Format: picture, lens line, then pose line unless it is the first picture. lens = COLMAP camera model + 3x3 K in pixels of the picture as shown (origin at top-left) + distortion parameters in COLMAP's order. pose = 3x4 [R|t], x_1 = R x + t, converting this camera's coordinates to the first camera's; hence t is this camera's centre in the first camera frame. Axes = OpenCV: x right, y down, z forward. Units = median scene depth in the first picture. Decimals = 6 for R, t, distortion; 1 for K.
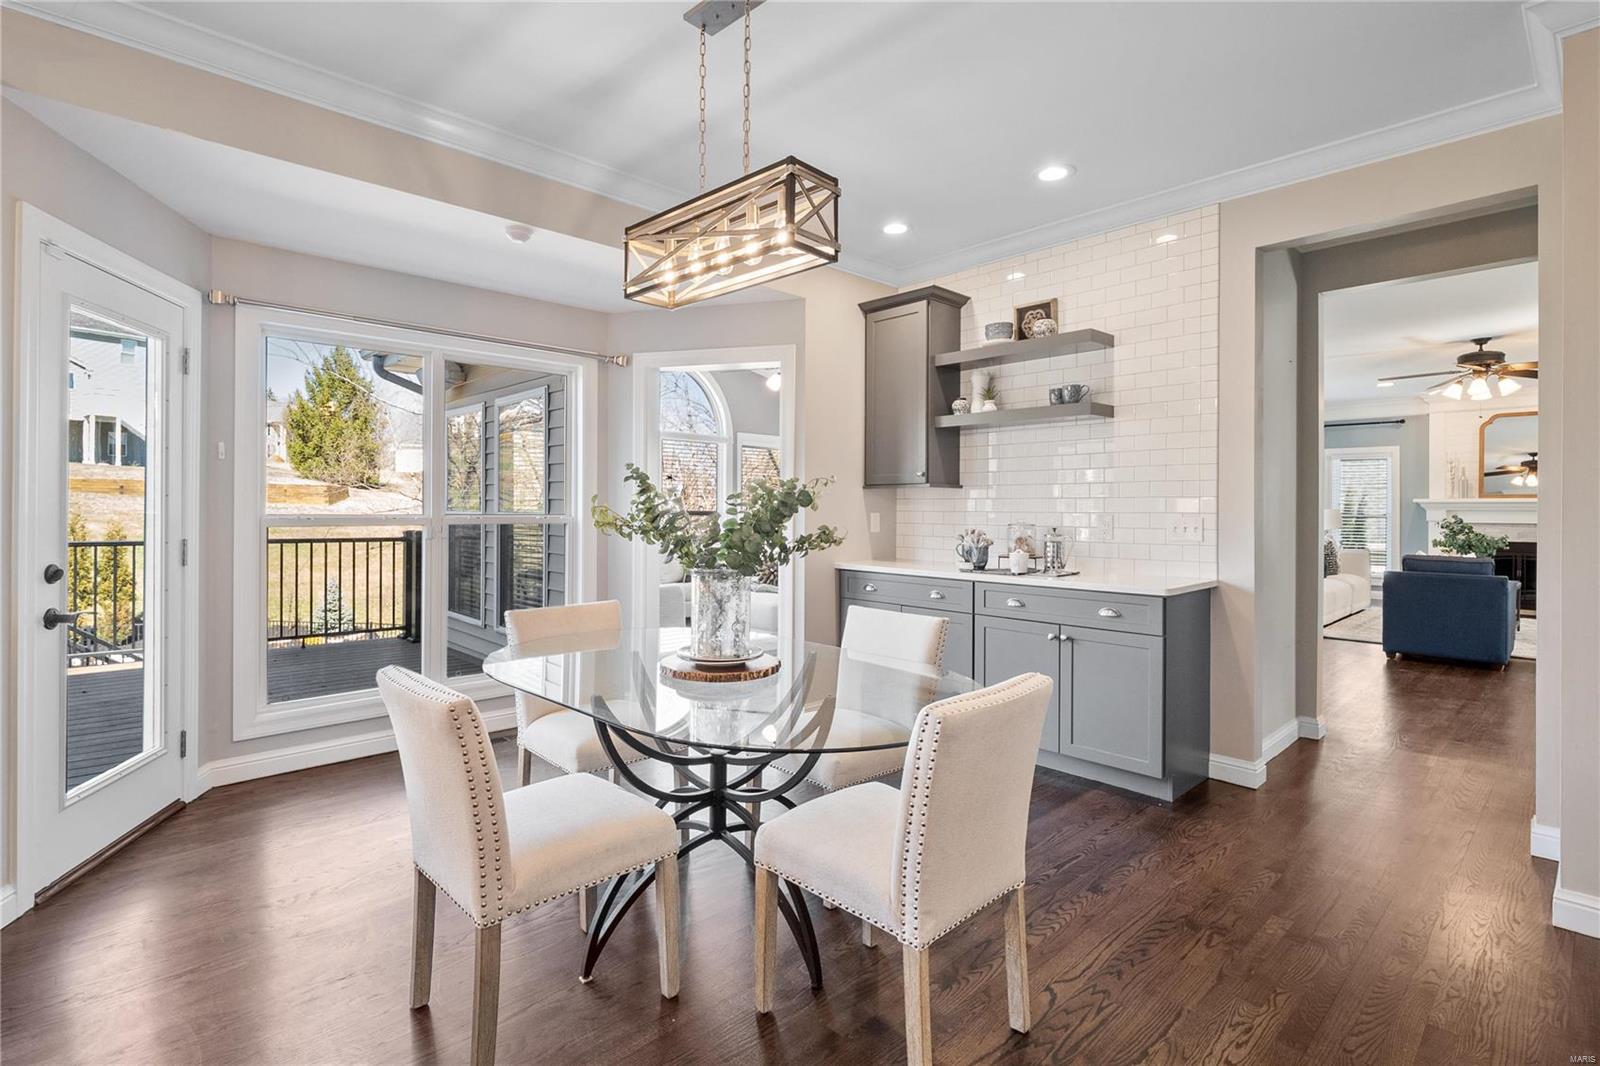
lens RADIAL K [[769.2, 0, 796.0], [0, 769.2, 506.6], [0, 0, 1]] dist [-0.000390, 0.000798]
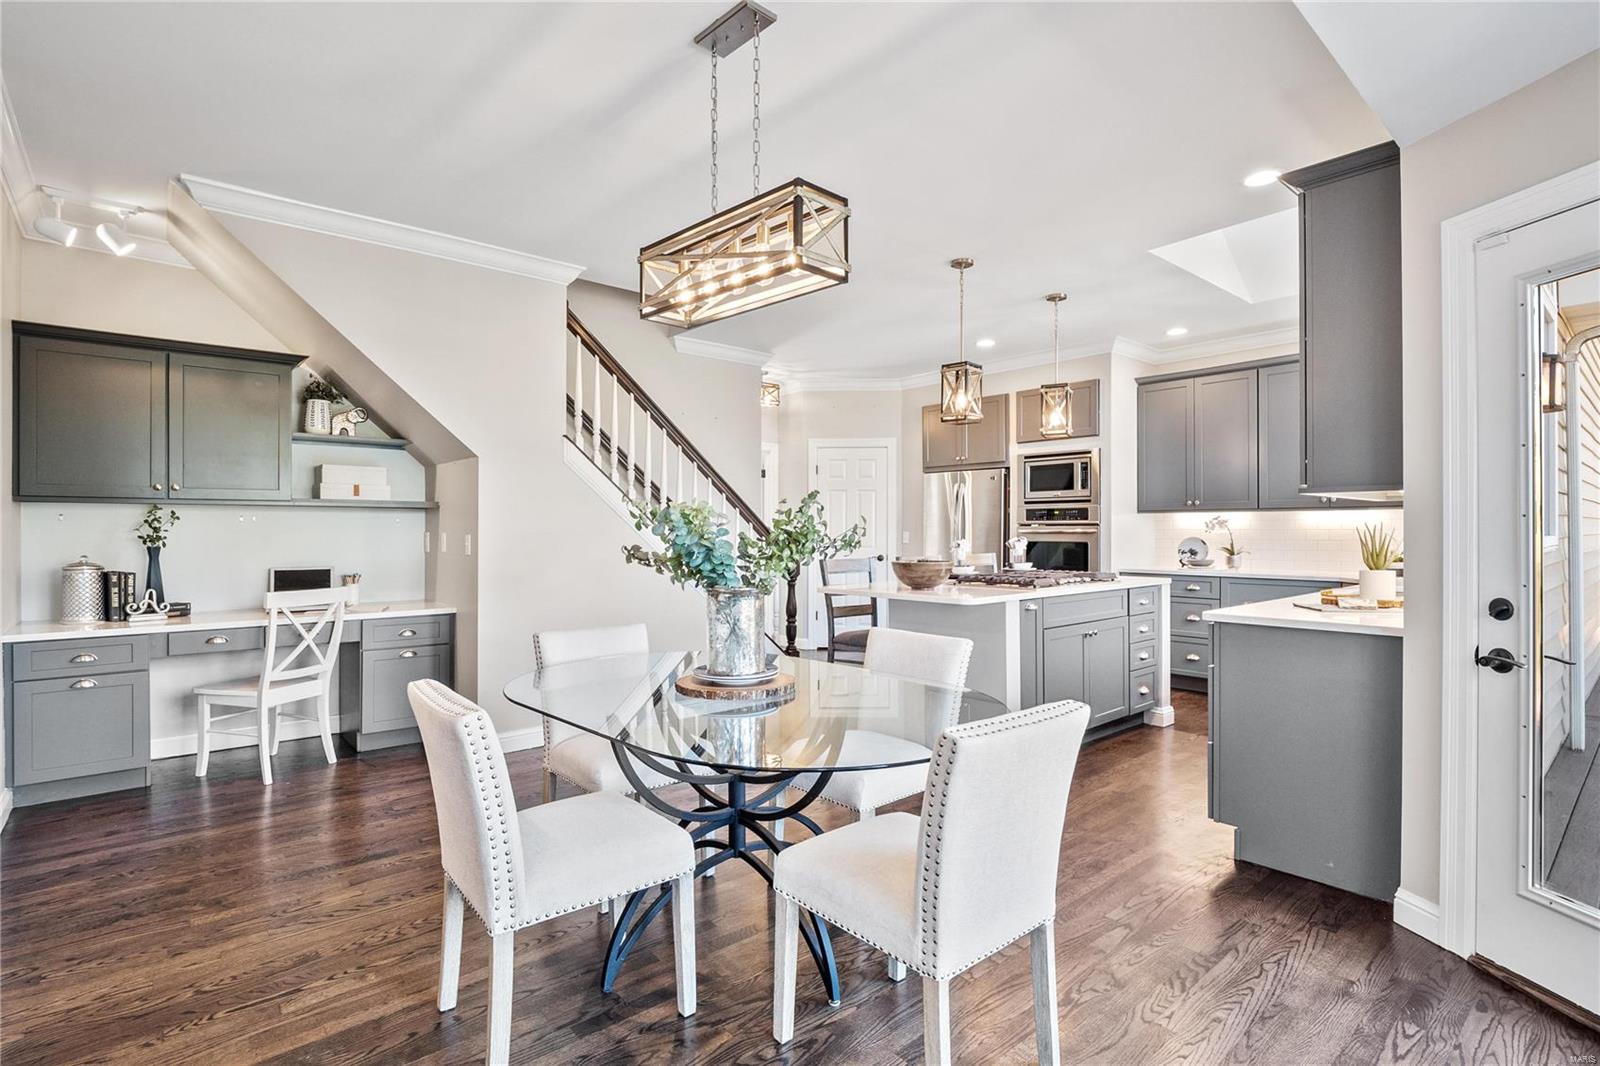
lens RADIAL K [[770.3, 0, 803.2], [0, 770.3, 519.4], [0, 0, 1]] dist [-0.004783, -0.001180]
pose [[-0.999363, -0.007951, 0.034797, -0.111676], [-0.008450, 0.999863, -0.014214, 0.002862], [-0.034679, -0.014499, -0.999293, 1.038390]]
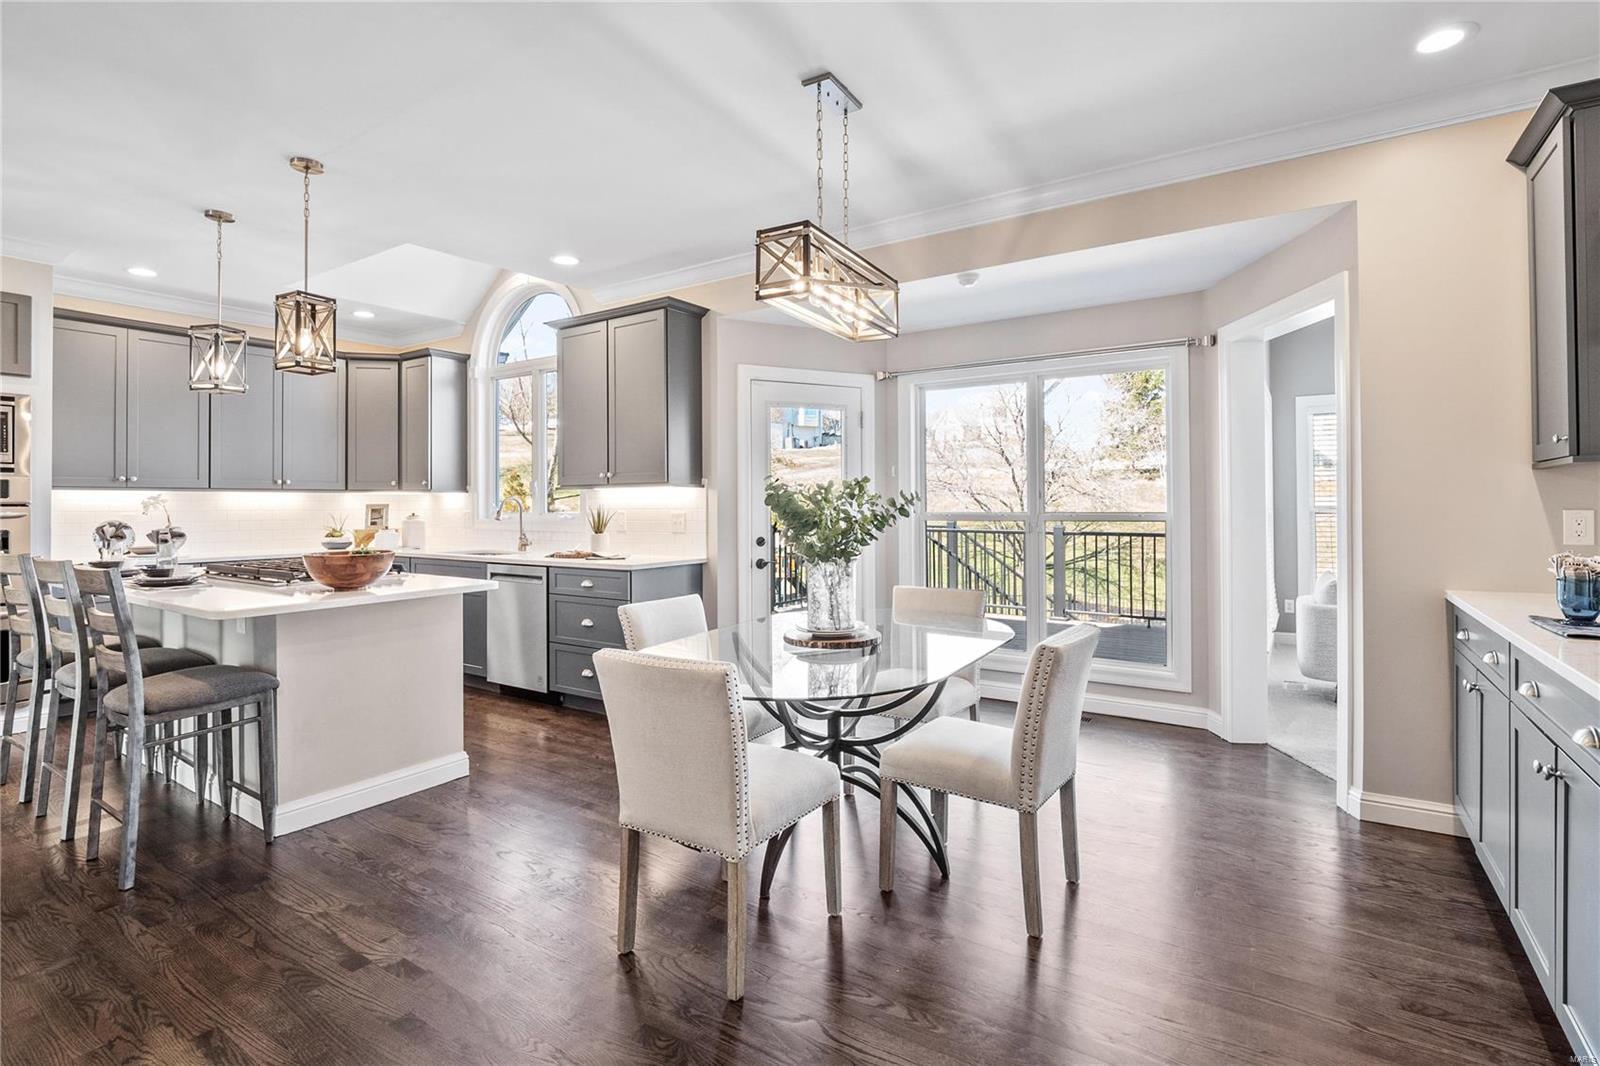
lens RADIAL K [[765.0, 0, 802.4], [0, 765.0, 502.5], [0, 0, 1]] dist [-0.003935, -0.004580]
pose [[0.227940, -0.013267, -0.973585, 0.562541], [0.009099, 0.999893, -0.011495, 0.004874], [0.973633, -0.006239, 0.228036, 0.354170]]
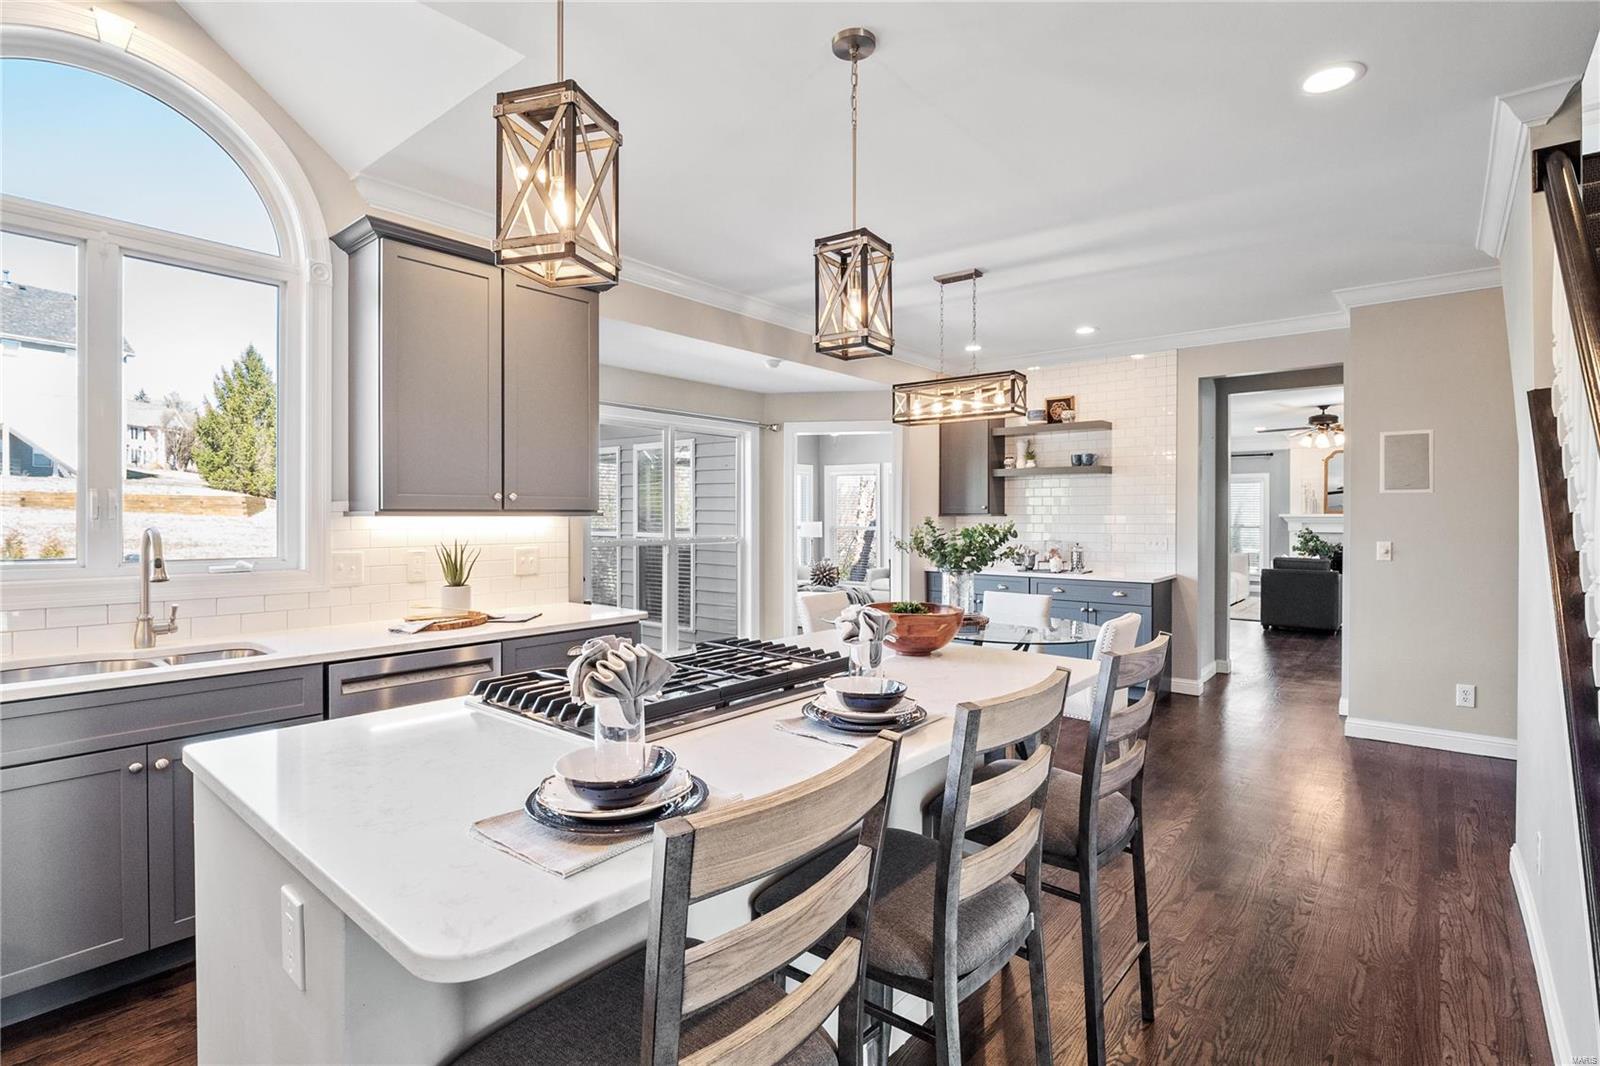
lens RADIAL K [[770.3, 0, 803.2], [0, 770.3, 519.4], [0, 0, 1]] dist [-0.004783, -0.001180]
pose [[0.992158, -0.004640, 0.124907, -0.378791], [0.003759, 0.999966, 0.007295, -0.031659], [-0.124936, -0.006768, 0.992142, -0.453993]]
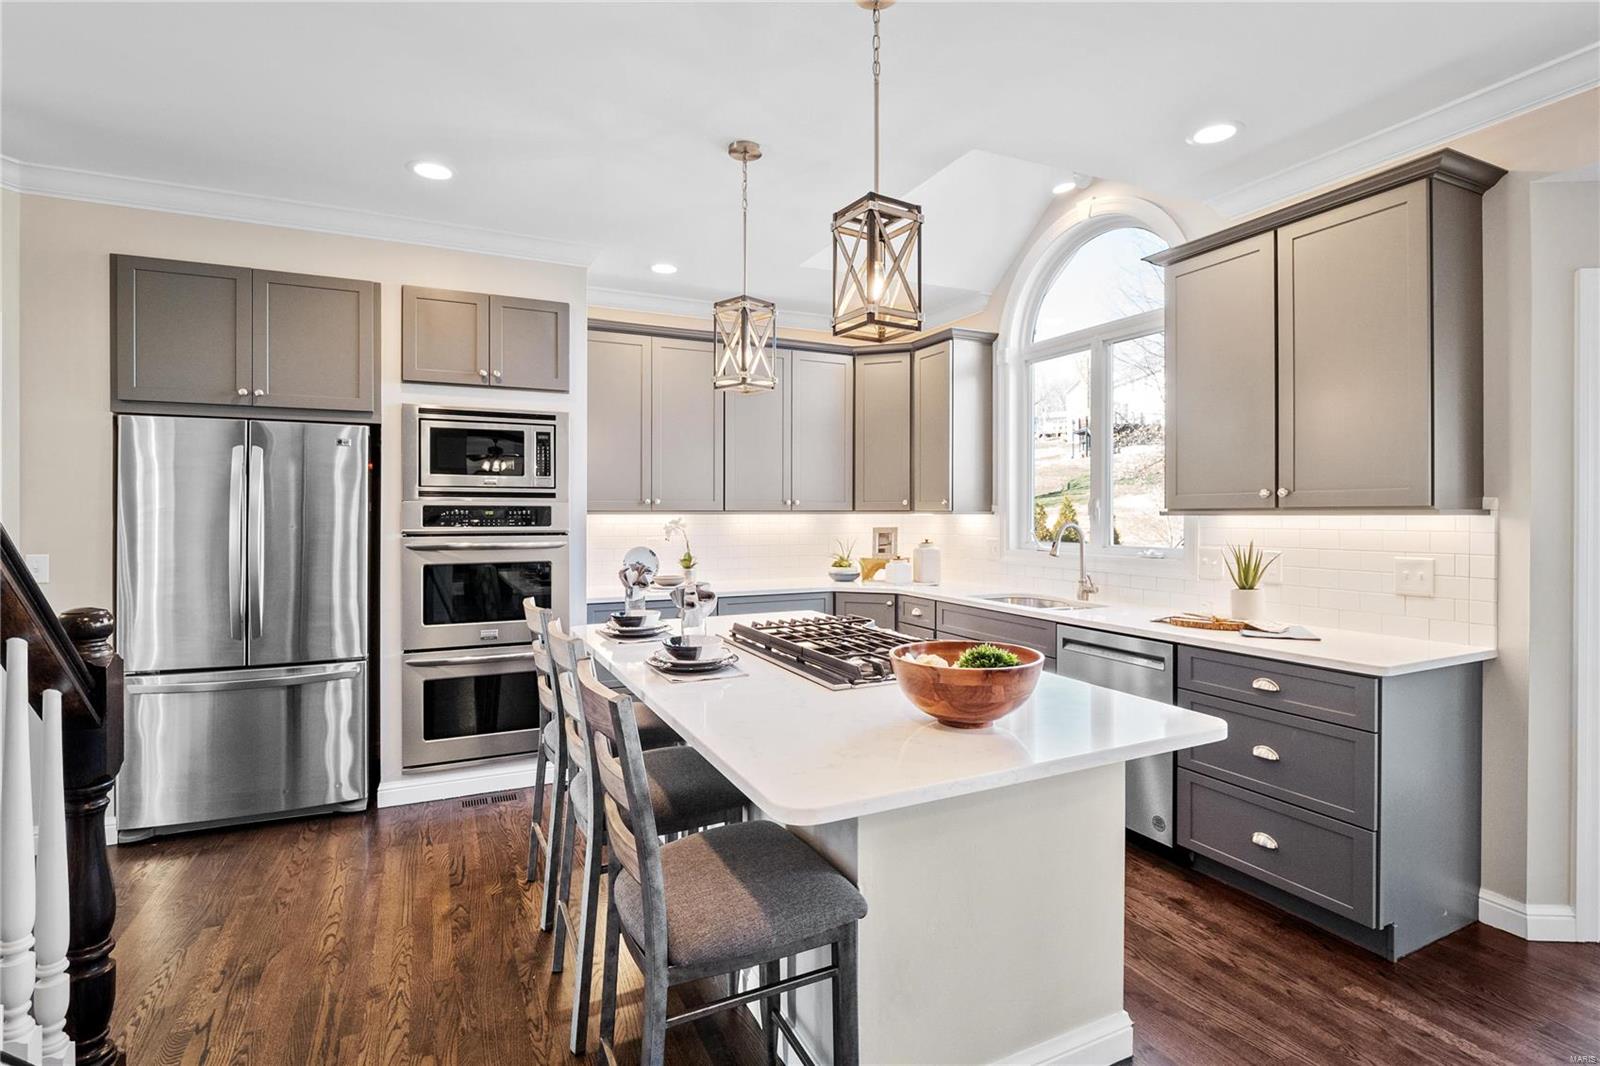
lens RADIAL K [[770.3, 0, 803.2], [0, 770.3, 519.4], [0, 0, 1]] dist [-0.004783, -0.001180]
pose [[-0.302229, -0.000487, -0.953235, 0.169363], [0.000979, 0.999999, -0.000822, -0.027157], [0.953235, -0.001182, -0.302229, 0.146999]]
